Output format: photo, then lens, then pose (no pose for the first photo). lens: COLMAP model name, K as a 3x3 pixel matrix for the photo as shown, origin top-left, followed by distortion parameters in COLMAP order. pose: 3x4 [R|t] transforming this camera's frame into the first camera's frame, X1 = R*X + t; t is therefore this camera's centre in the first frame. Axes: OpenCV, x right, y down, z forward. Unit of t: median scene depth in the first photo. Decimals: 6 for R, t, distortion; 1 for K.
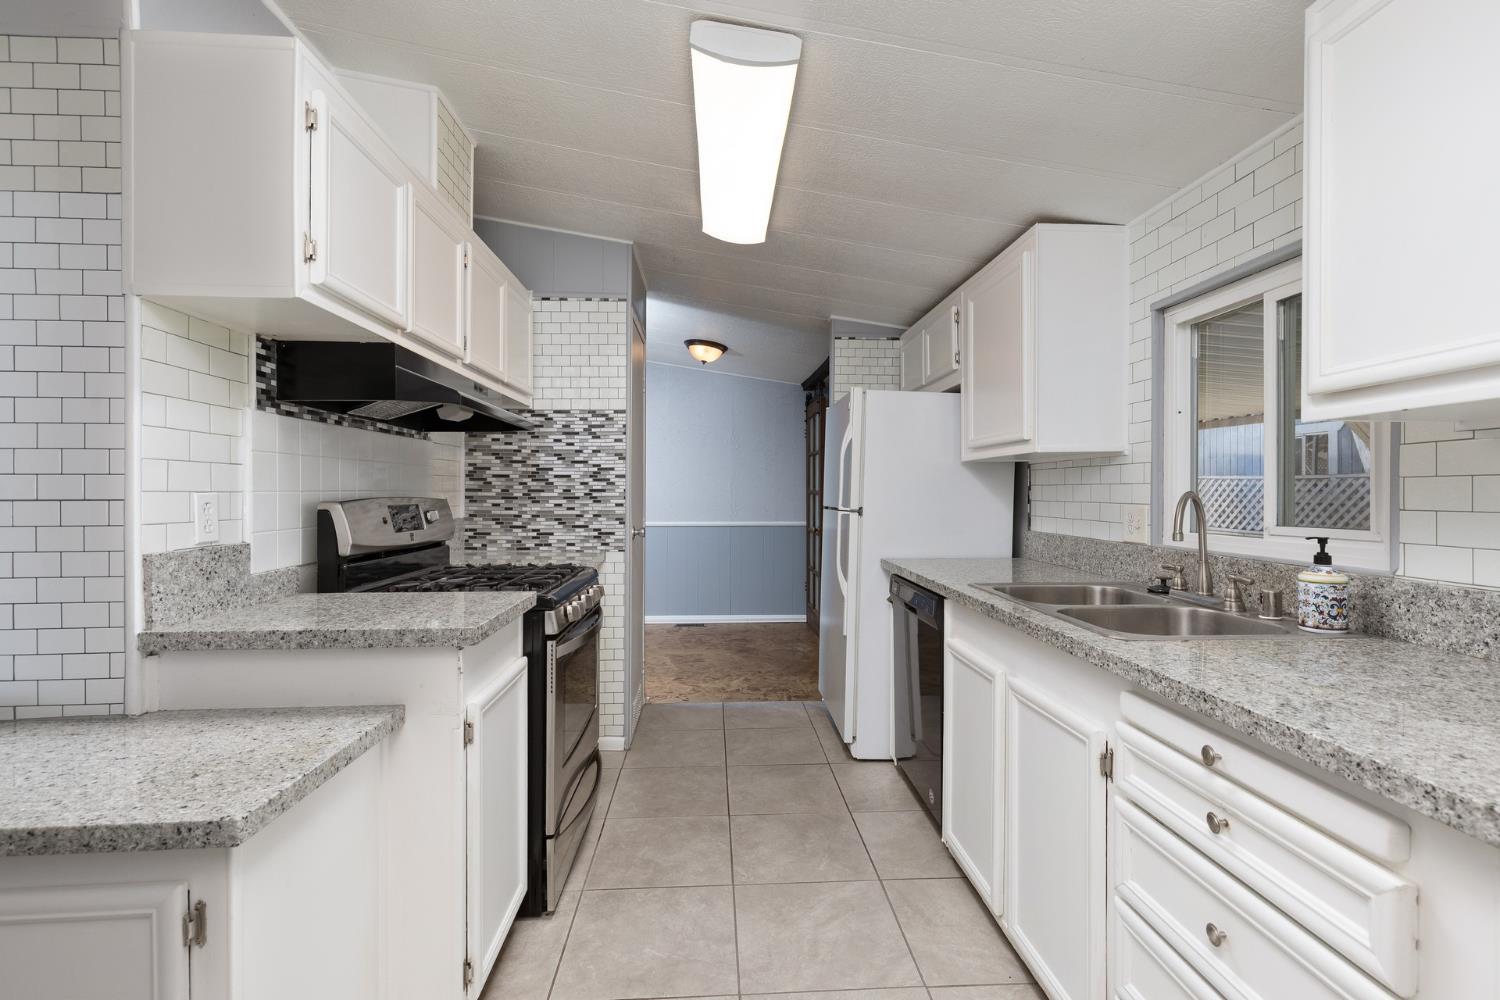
lens RADIAL K [[698.4, 0, 755.8], [0, 698.4, 495.7], [0, 0, 1]] dist [0.010290, -0.004599]
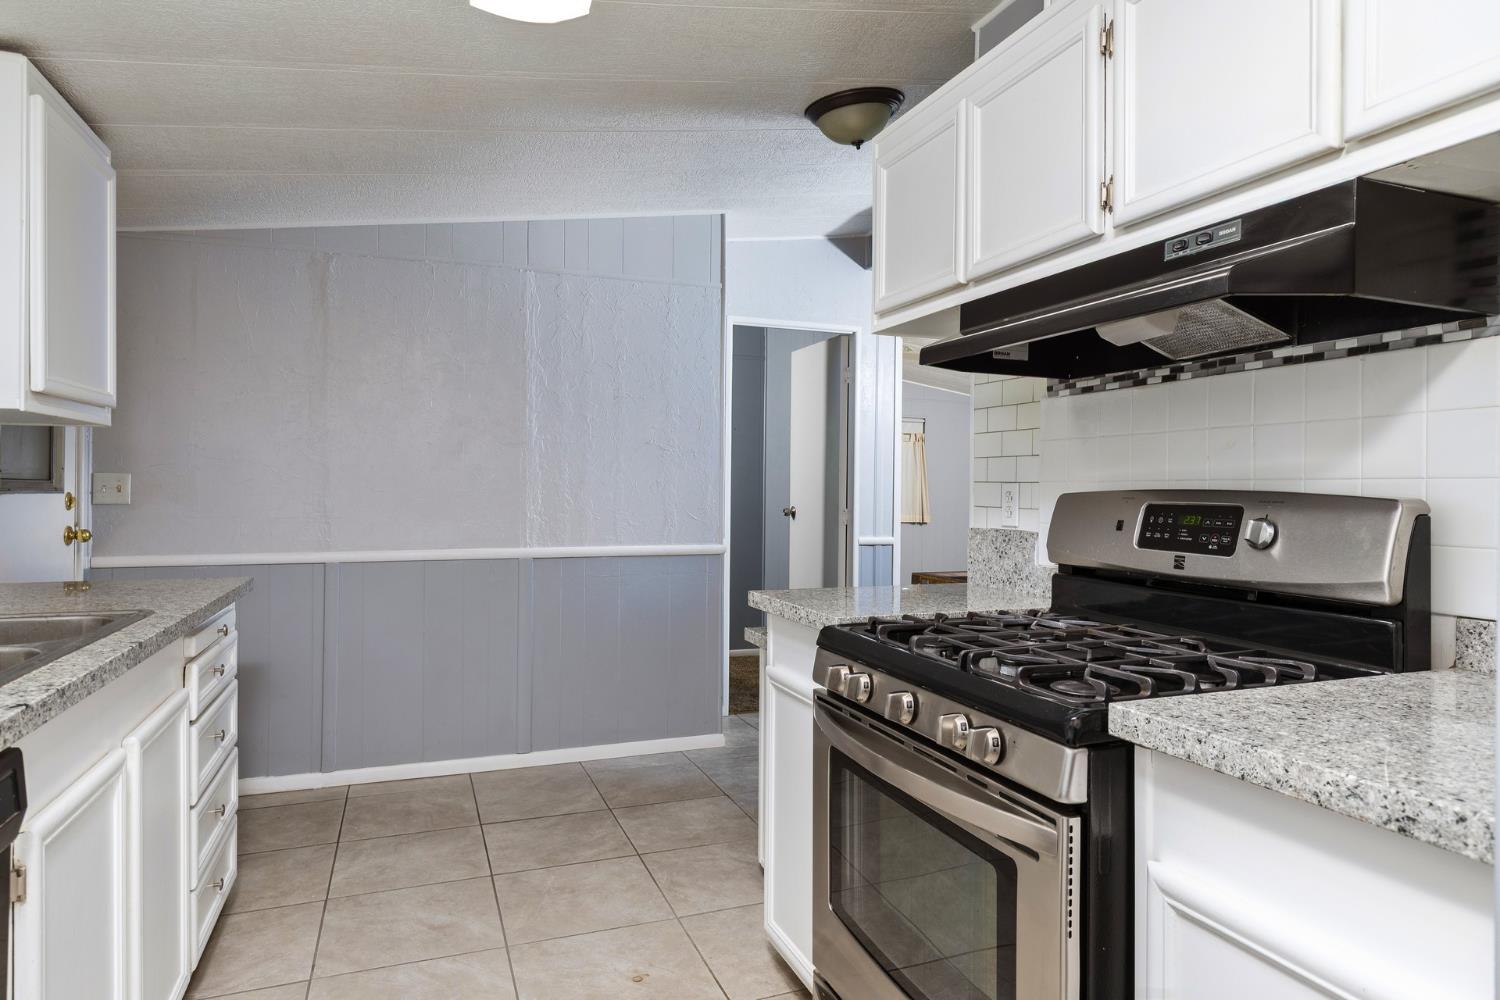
lens RADIAL K [[901.7, 0, 748.7], [0, 901.7, 497.7], [0, 0, 1]] dist [0.001480, -0.000240]
pose [[-0.958238, -0.010947, -0.285762, 0.036492], [-0.016174, 0.999742, 0.015938, 0.002649], [0.285514, 0.019894, -0.958168, 1.785351]]
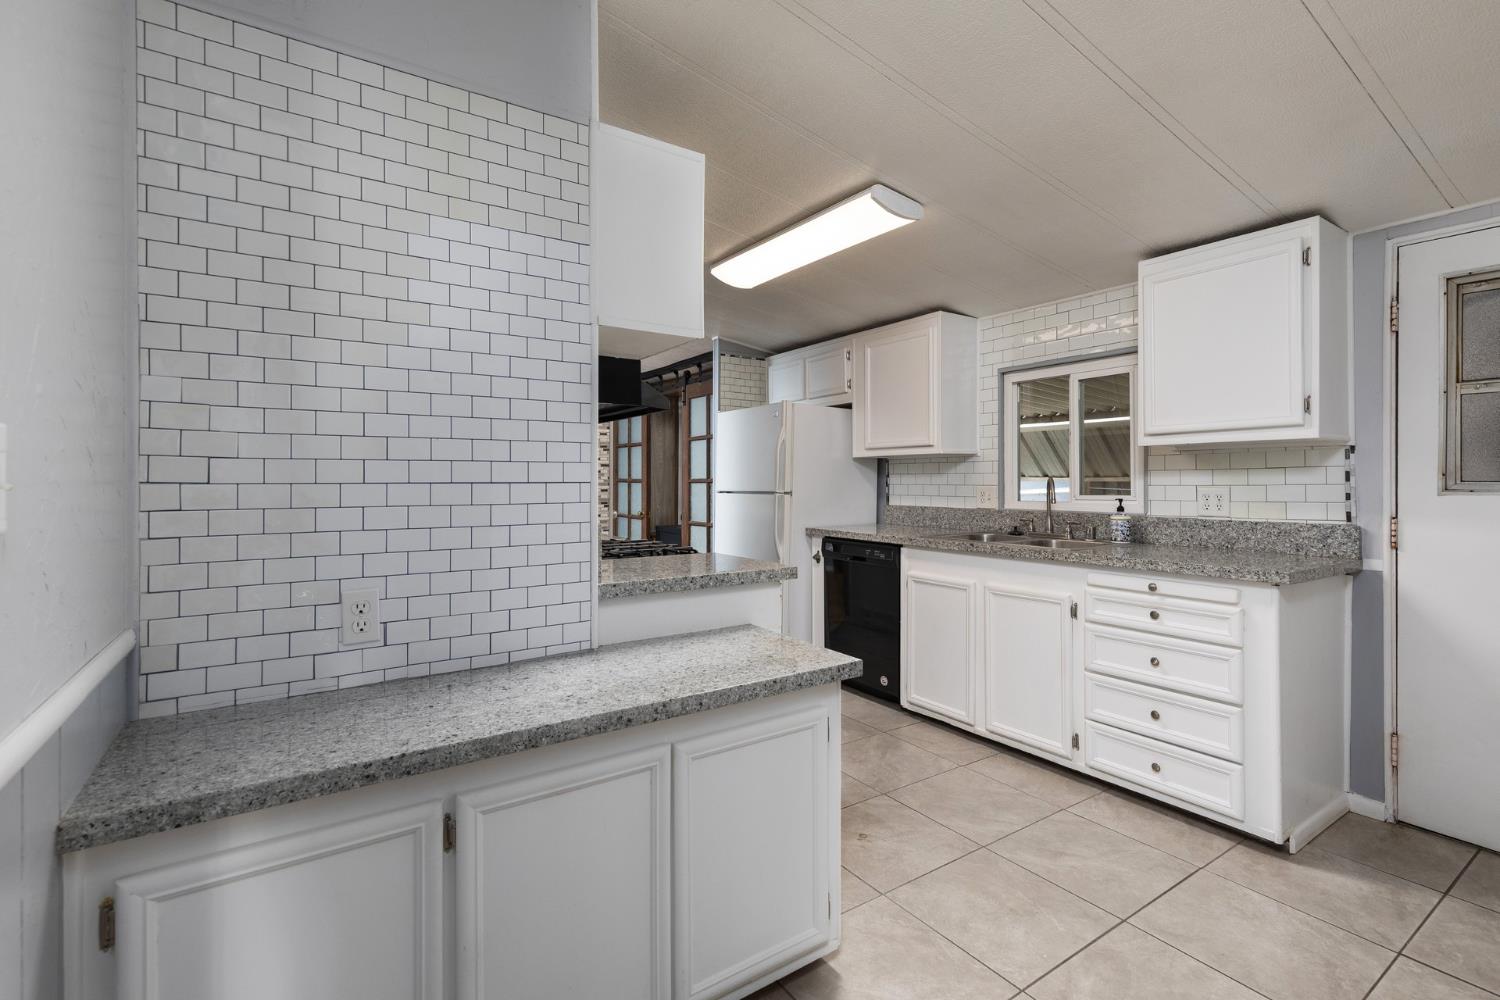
lens RADIAL K [[698.4, 0, 769.4], [0, 698.4, 484.2], [0, 0, 1]] dist [0.010290, -0.004599]
pose [[0.853861, -0.005167, 0.520476, -0.889721], [0.006615, 0.999978, -0.000926, 0.008520], [-0.520460, 0.004234, 0.853876, -0.186253]]
